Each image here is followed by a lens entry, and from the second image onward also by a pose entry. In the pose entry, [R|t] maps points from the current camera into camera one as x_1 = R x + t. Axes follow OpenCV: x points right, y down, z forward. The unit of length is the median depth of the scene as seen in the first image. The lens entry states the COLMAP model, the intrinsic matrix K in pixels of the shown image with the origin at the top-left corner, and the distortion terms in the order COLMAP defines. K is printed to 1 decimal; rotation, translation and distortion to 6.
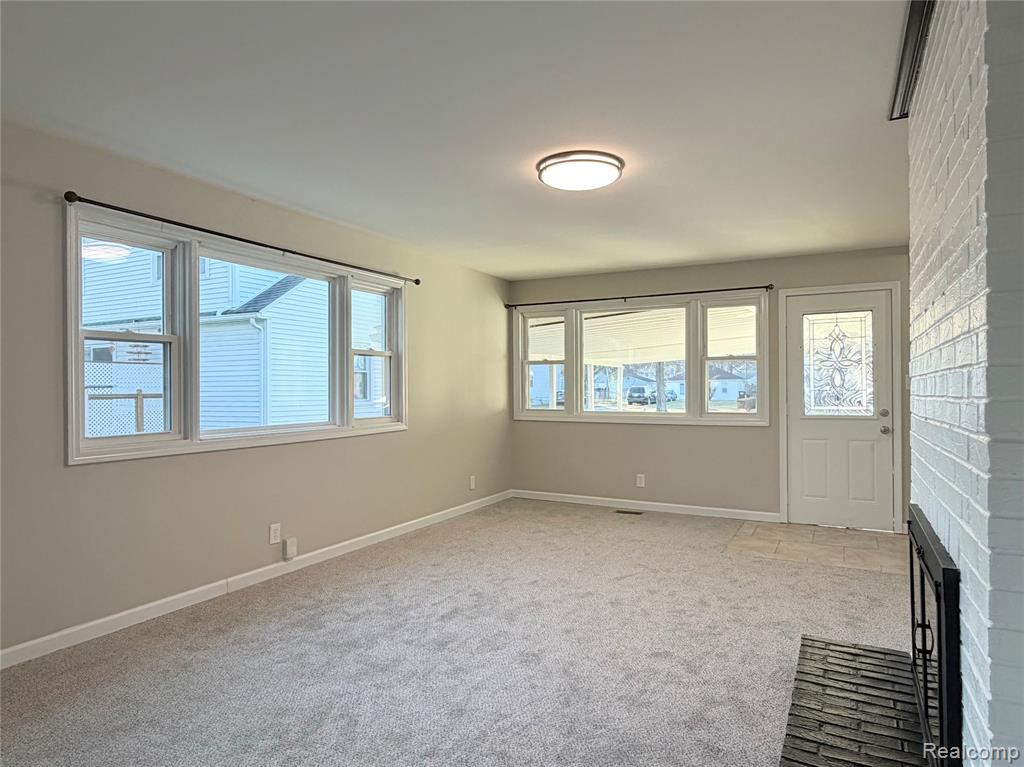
lens RADIAL K [[631.1, 0, 512.0], [0, 631.1, 383.5], [0, 0, 1]] dist [-0.000584, -0.000841]
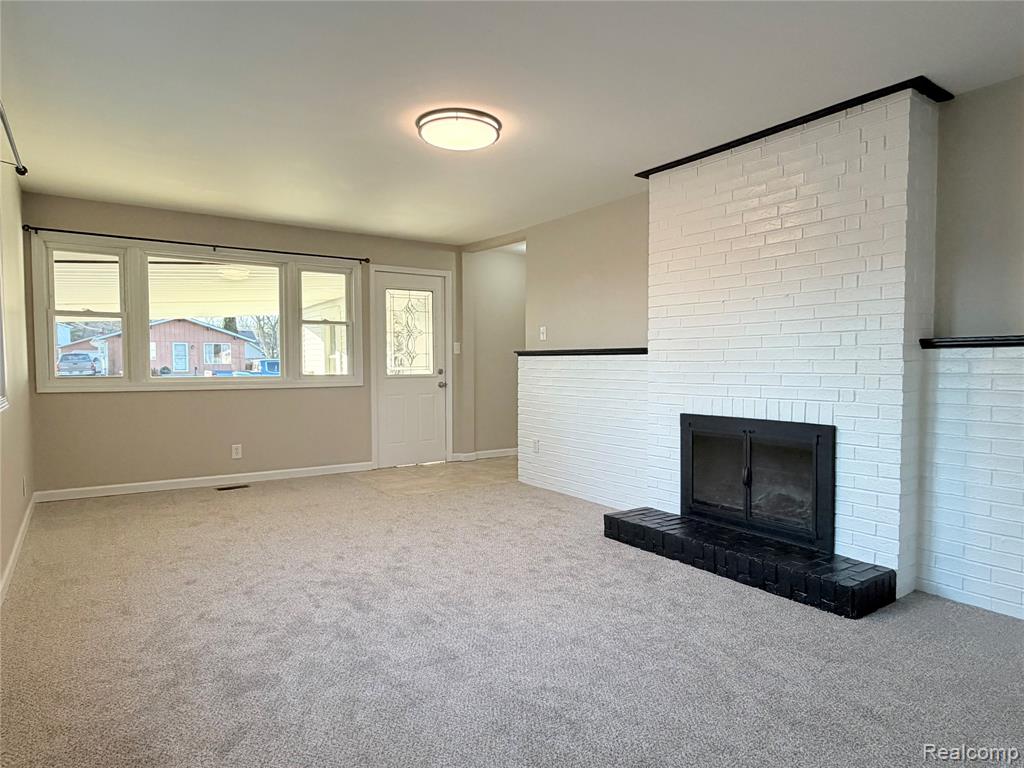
lens RADIAL K [[614.0, 0, 512.0], [0, 614.0, 384.0], [0, 0, 1]] dist [0.001505, -0.000206]
pose [[0.460996, -0.029807, 0.886901, -0.611798], [-0.008082, 0.999253, 0.037783, 0.030465], [-0.887365, -0.024586, 0.460411, 0.372681]]
